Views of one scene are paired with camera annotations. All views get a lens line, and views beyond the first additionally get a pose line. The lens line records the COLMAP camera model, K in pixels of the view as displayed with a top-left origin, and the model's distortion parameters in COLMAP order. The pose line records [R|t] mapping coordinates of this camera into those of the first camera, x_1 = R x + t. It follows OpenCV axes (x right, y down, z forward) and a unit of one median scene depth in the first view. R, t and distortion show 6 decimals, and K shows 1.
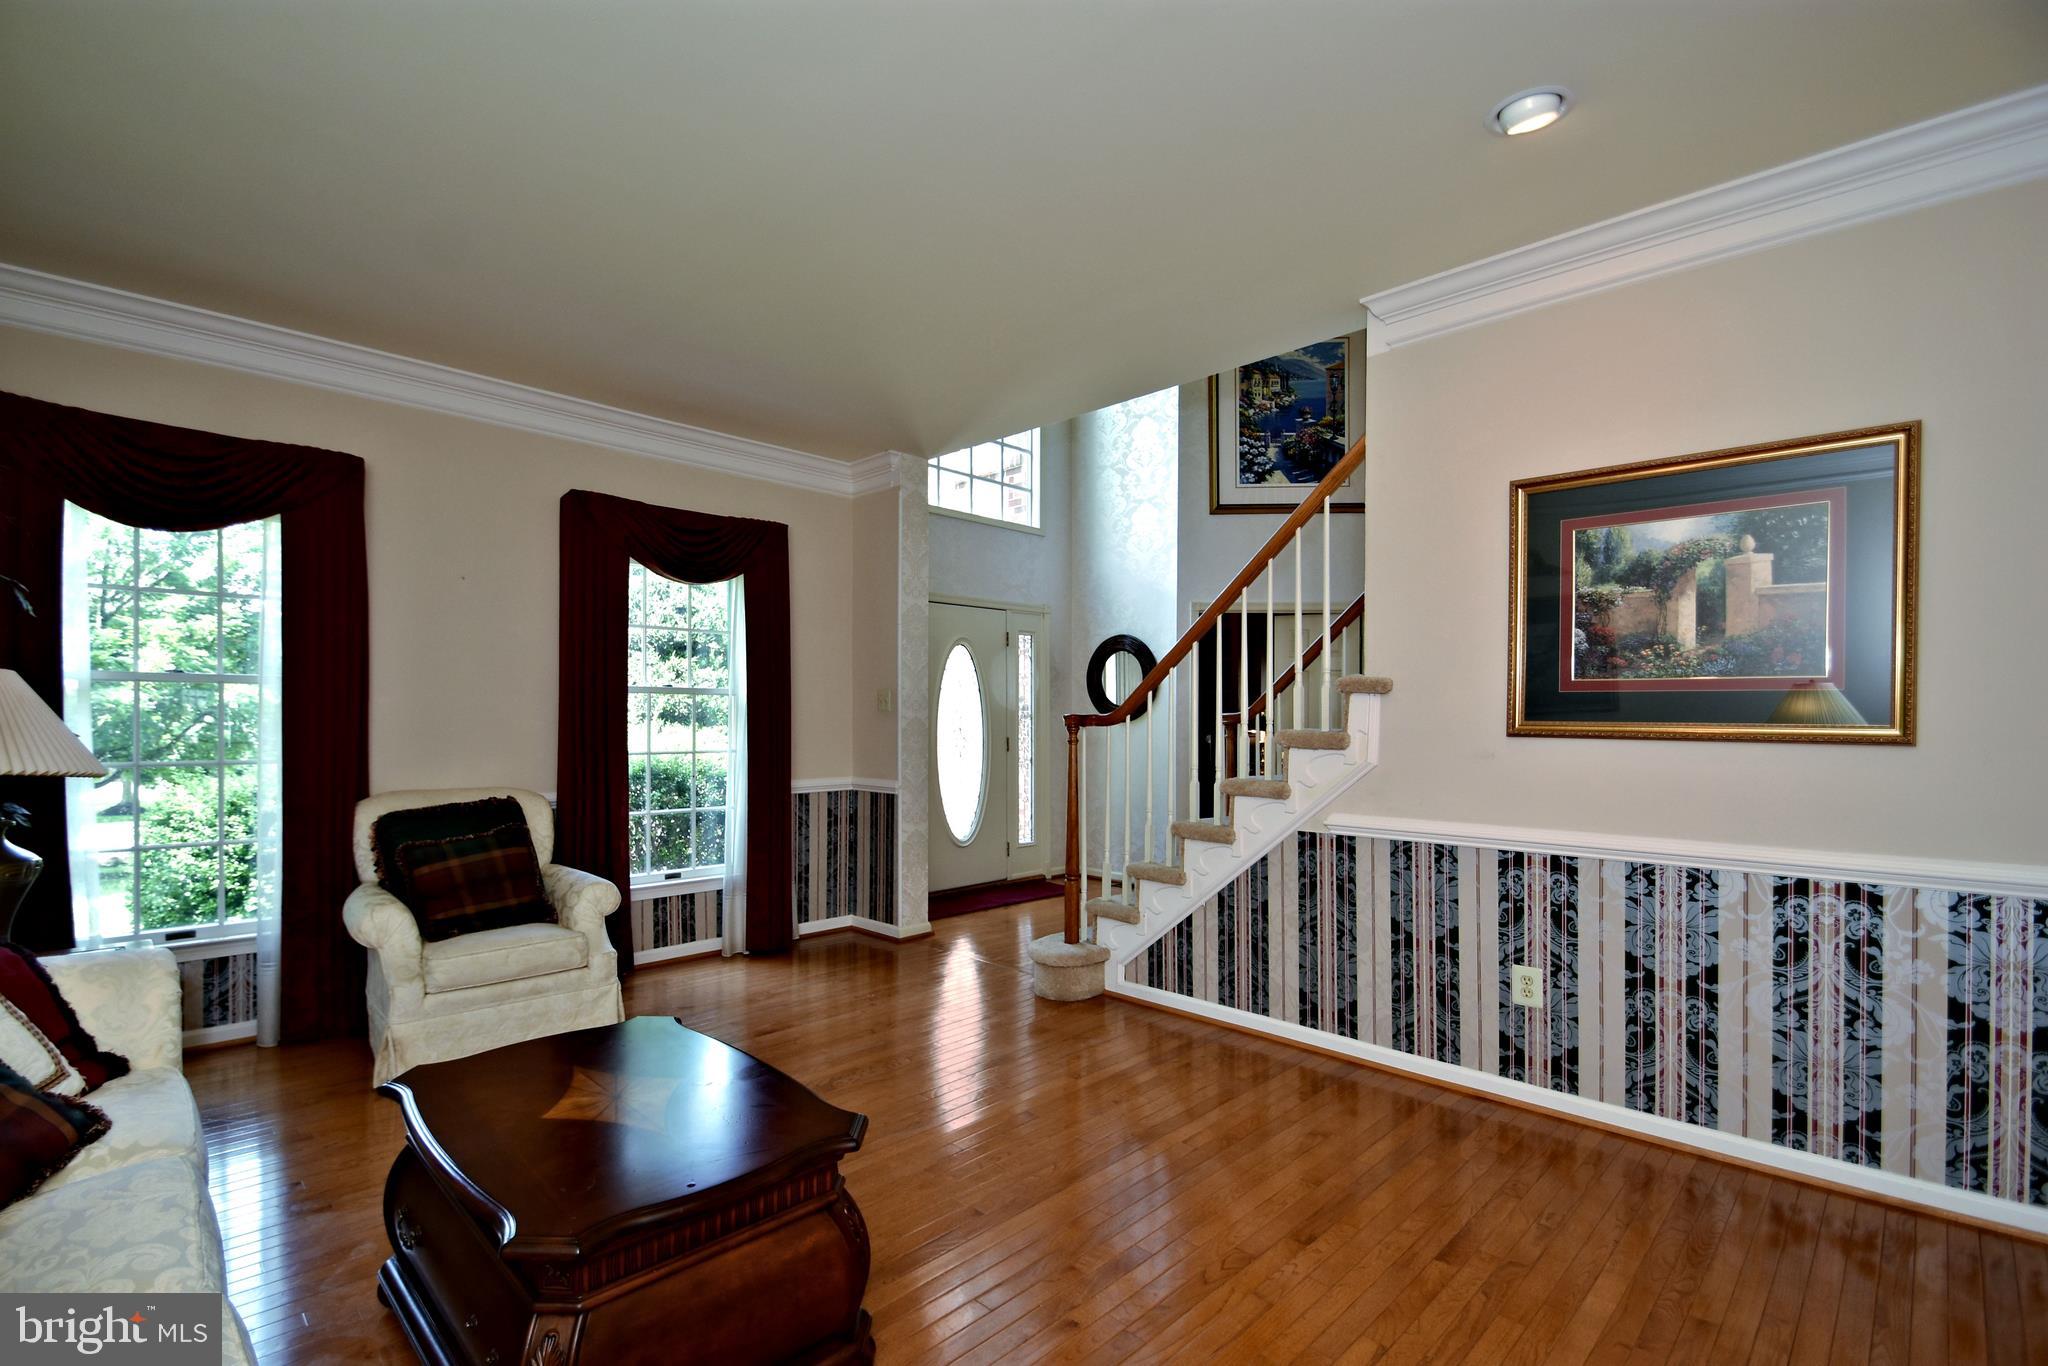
lens RADIAL K [[928.2, 0, 998.1], [0, 928.2, 721.0], [0, 0, 1]] dist [0.002387, -0.016448]
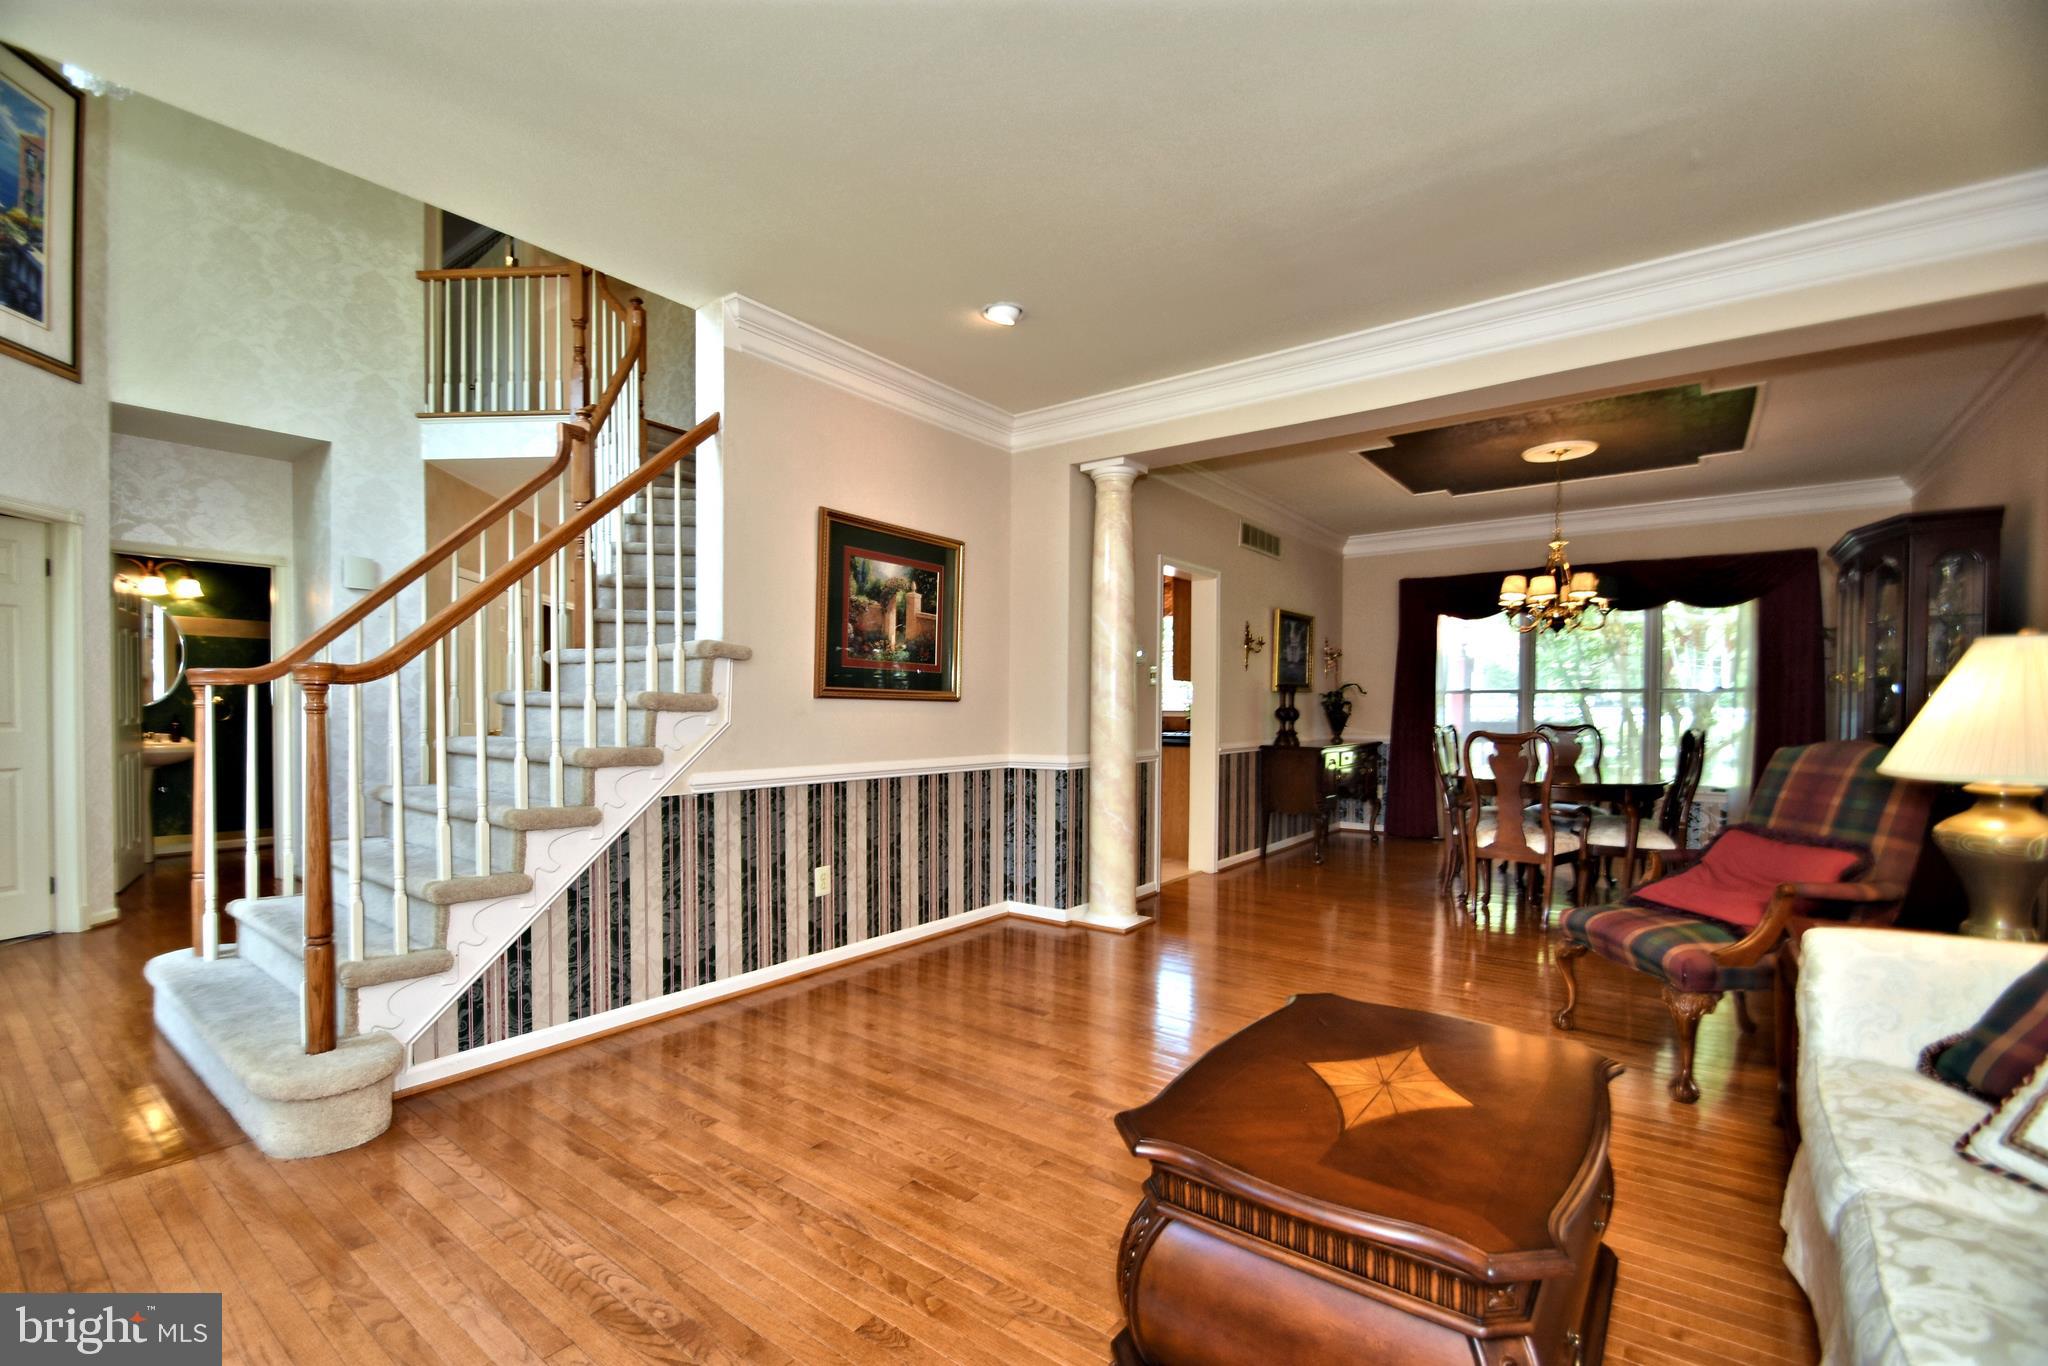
lens RADIAL K [[901.9, 0, 990.4], [0, 901.9, 720.7], [0, 0, 1]] dist [0.012394, -0.013903]
pose [[-0.132591, -0.018930, 0.990990, -0.654860], [-0.002327, 0.999821, 0.018787, 0.020907], [-0.991168, 0.000185, -0.132611, 0.787963]]
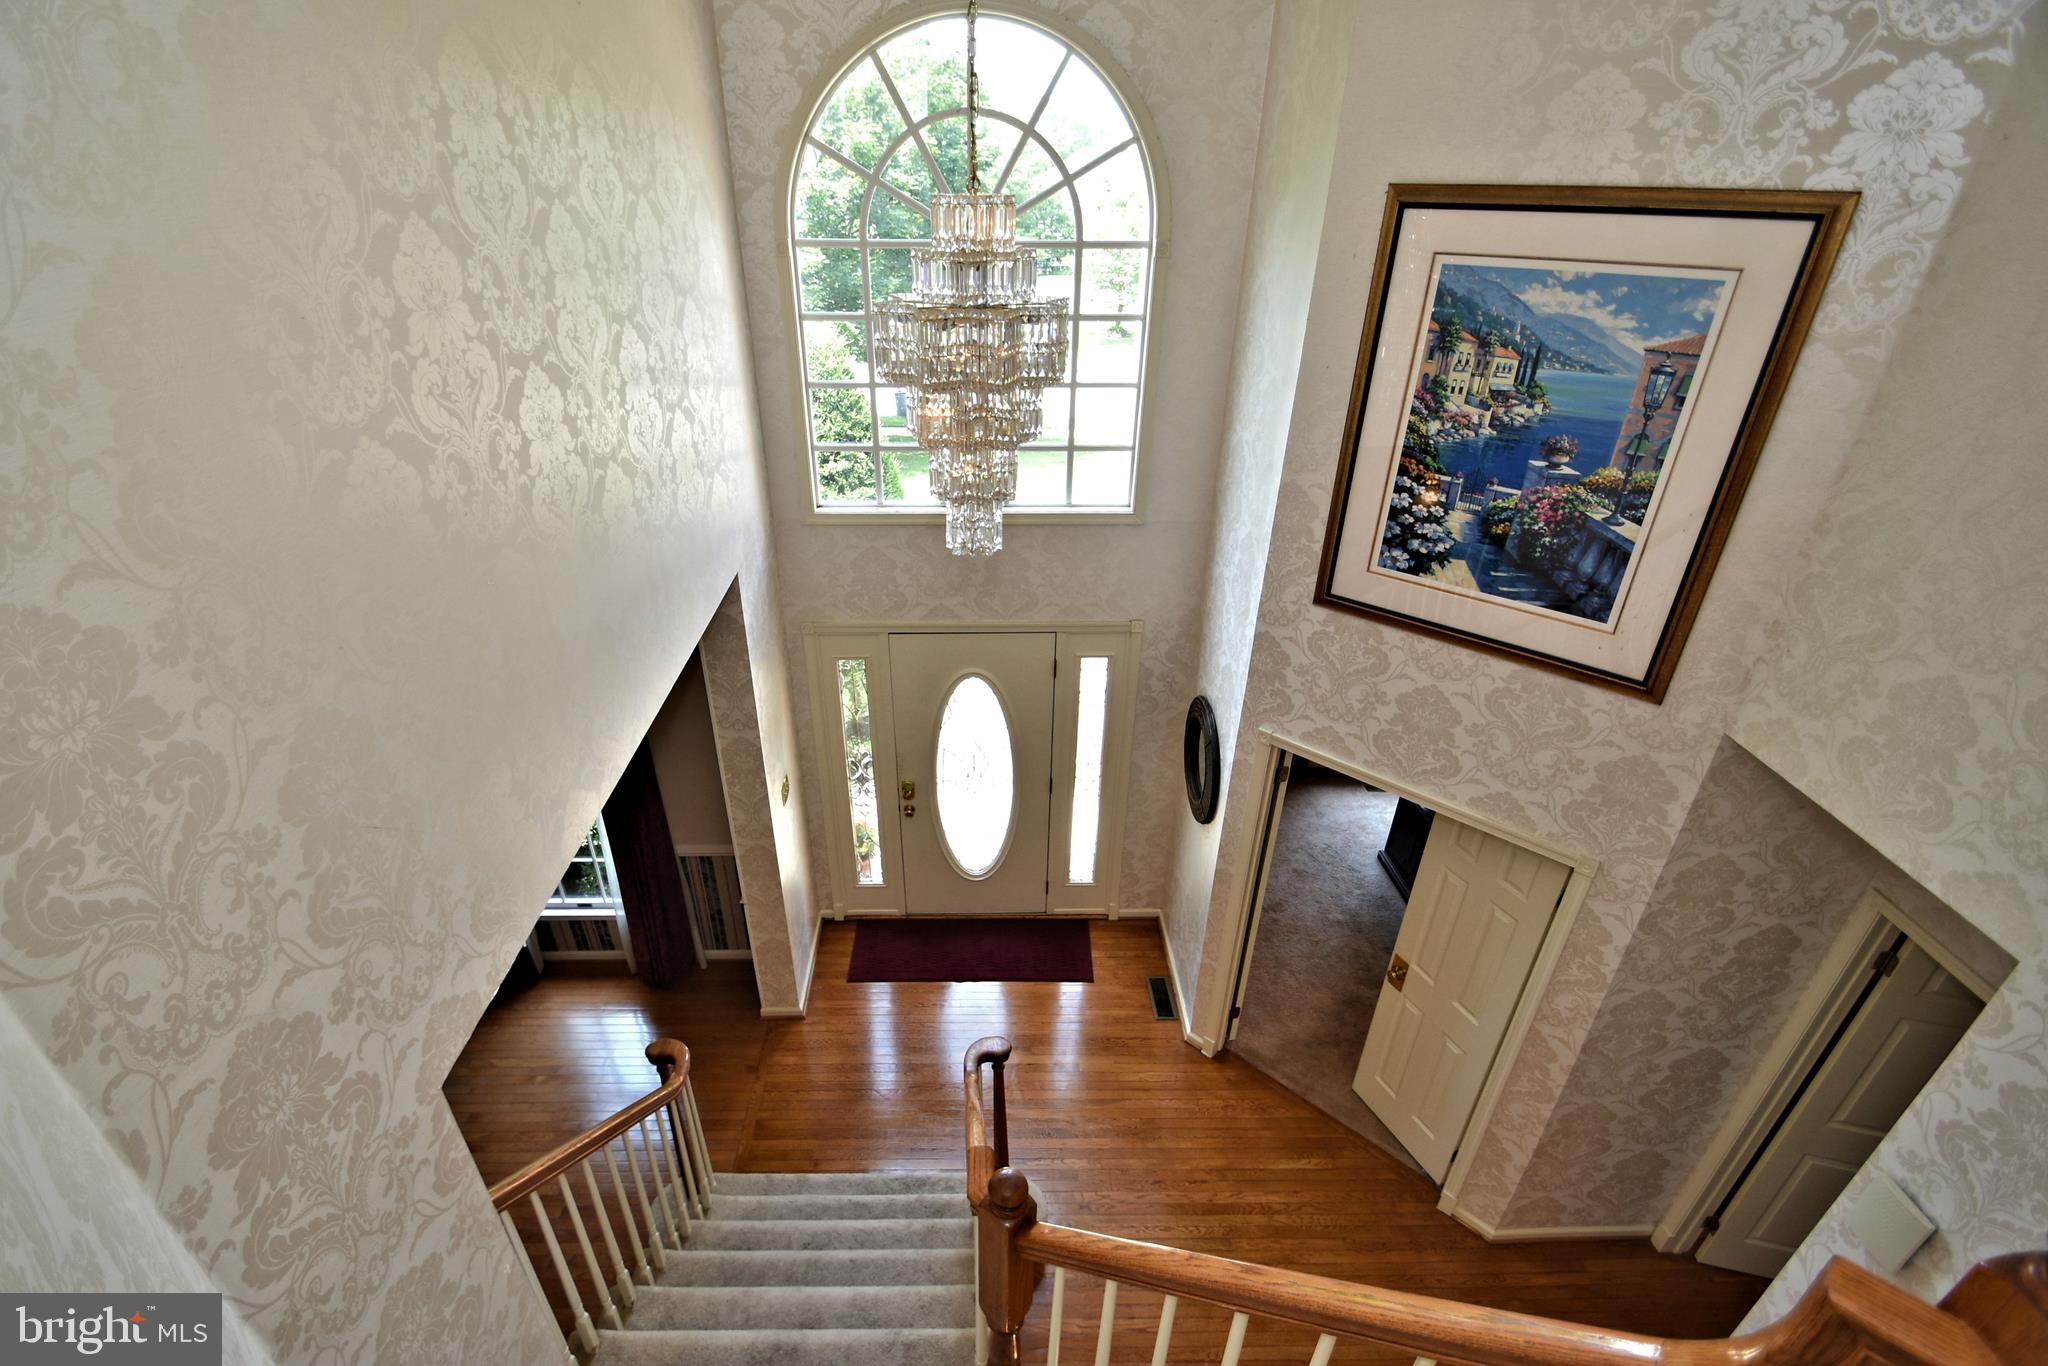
lens RADIAL K [[930.1, 0, 992.8], [0, 930.1, 721.8], [0, 0, 1]] dist [0.016445, -0.016517]
pose [[0.726244, 0.354307, -0.589099, 0.829642], [-0.006710, 0.860561, 0.509303, -0.833513], [0.687405, -0.365926, 0.627354, 0.937829]]
